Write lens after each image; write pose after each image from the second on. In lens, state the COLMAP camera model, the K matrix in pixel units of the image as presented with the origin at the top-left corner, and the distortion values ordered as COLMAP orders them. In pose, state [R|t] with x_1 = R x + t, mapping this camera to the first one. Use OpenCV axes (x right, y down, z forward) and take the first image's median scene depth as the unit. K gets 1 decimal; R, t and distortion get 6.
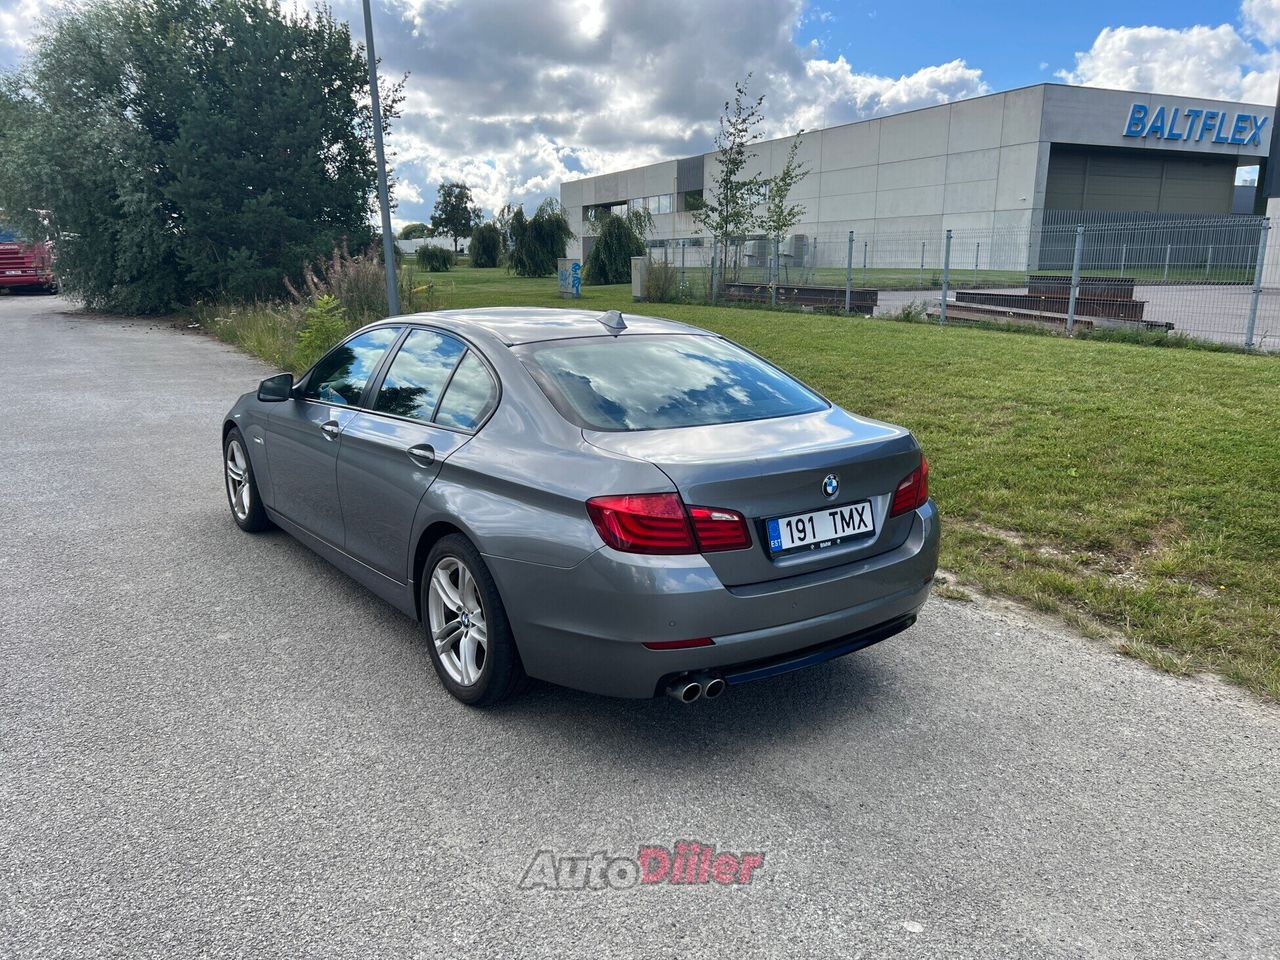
lens RADIAL K [[968.7, 0, 640.0], [0, 968.7, 480.0], [0, 0, 1]] dist [0.112578, -0.091043]
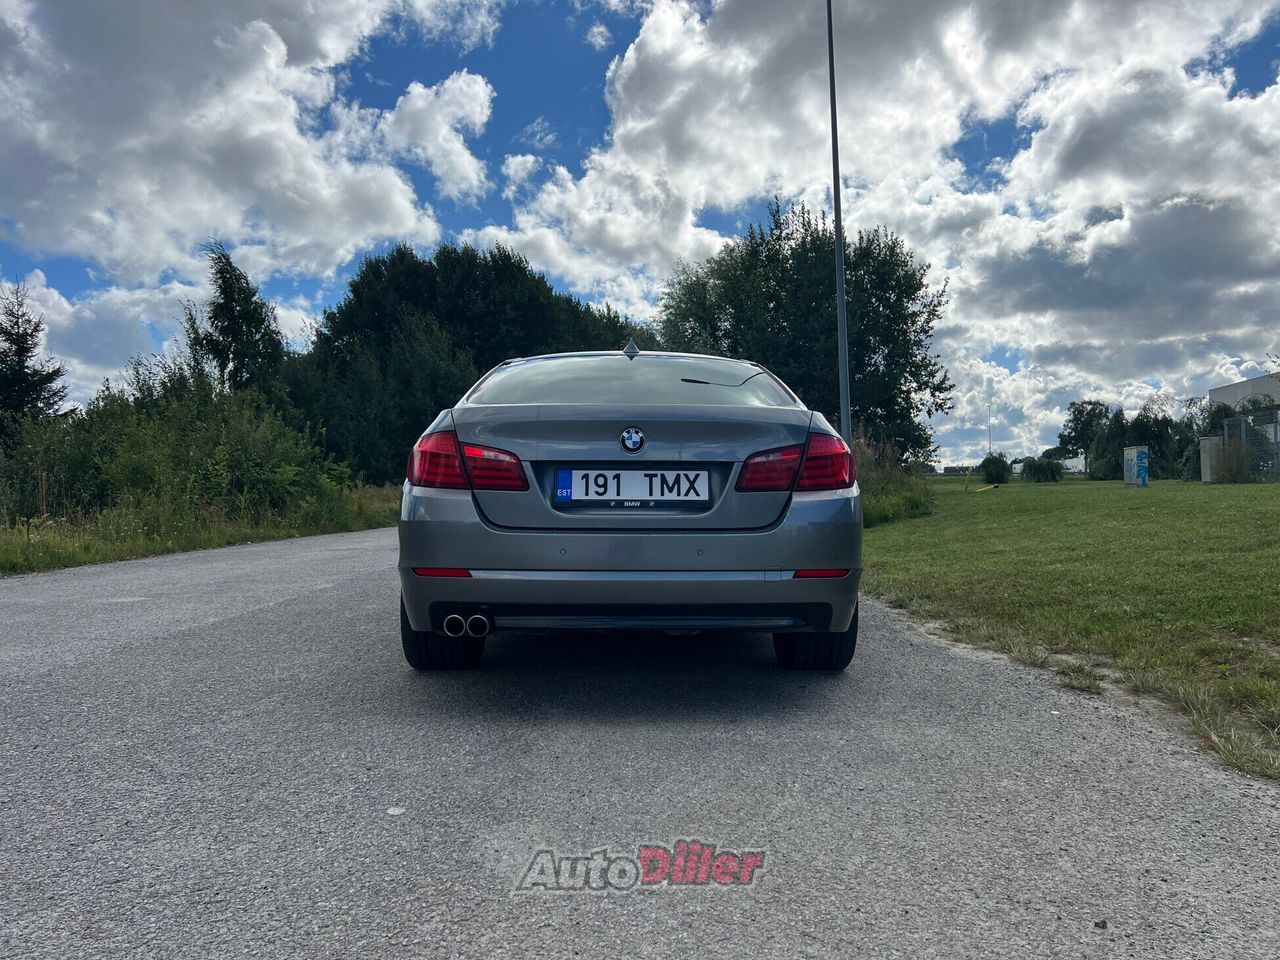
lens RADIAL K [[991.1, 0, 637.5], [0, 991.1, 411.7], [0, 0, 1]] dist [0.008890, 0.009030]
pose [[0.805924, -0.058728, -0.589099, 0.765701], [-0.117921, 0.959204, -0.256947, 0.226401], [0.580156, 0.276547, 0.766121, 0.226637]]
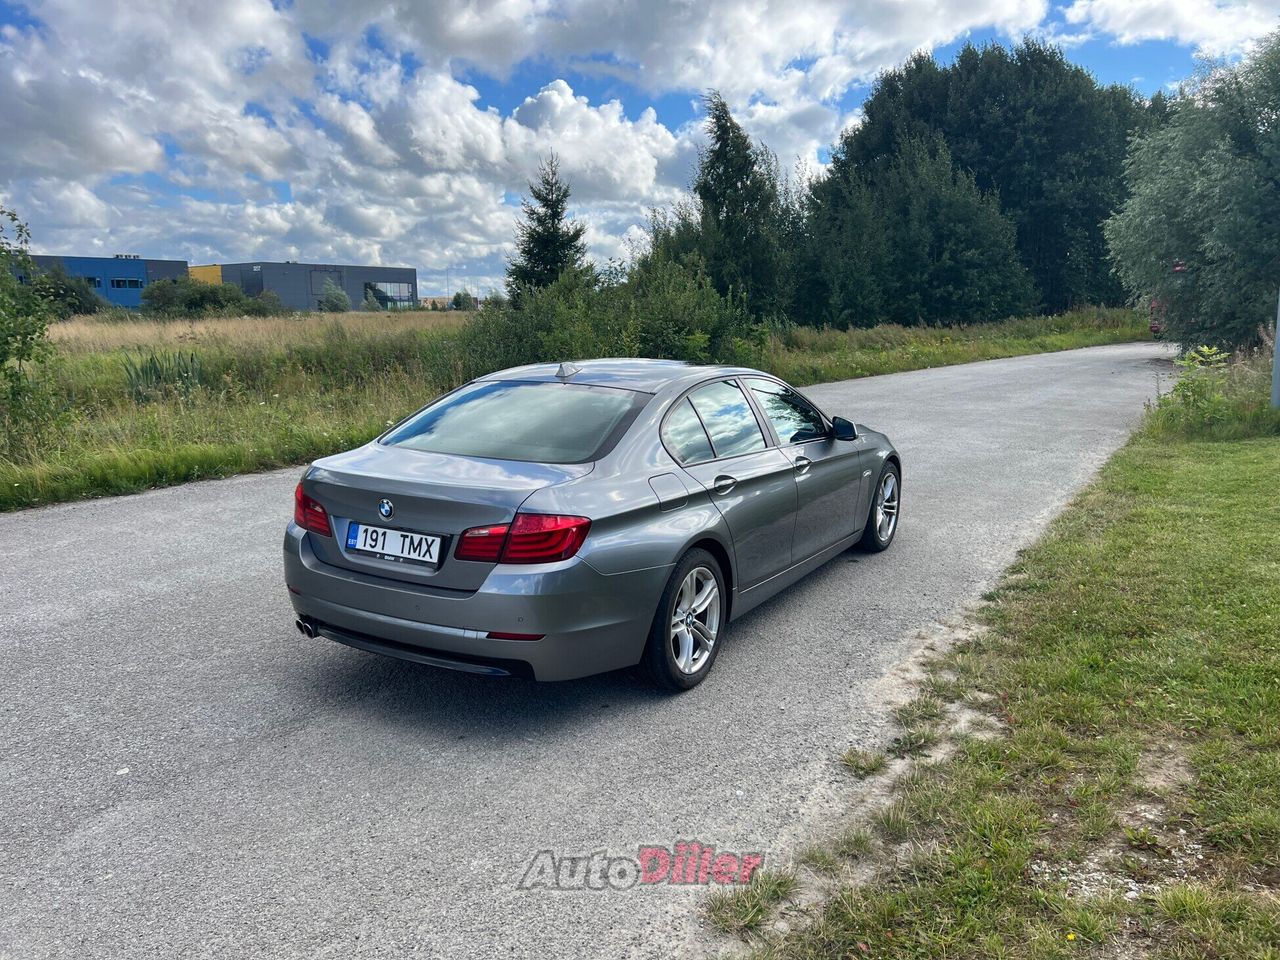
lens RADIAL K [[965.3, 0, 608.8], [0, 965.3, 447.3], [0, 0, 1]] dist [0.048795, 0.002169]
pose [[0.355905, 0.120872, -0.926672, 1.347304], [-0.189176, 0.980389, 0.055222, -0.179999], [0.915174, 0.155651, 0.371792, 0.774465]]
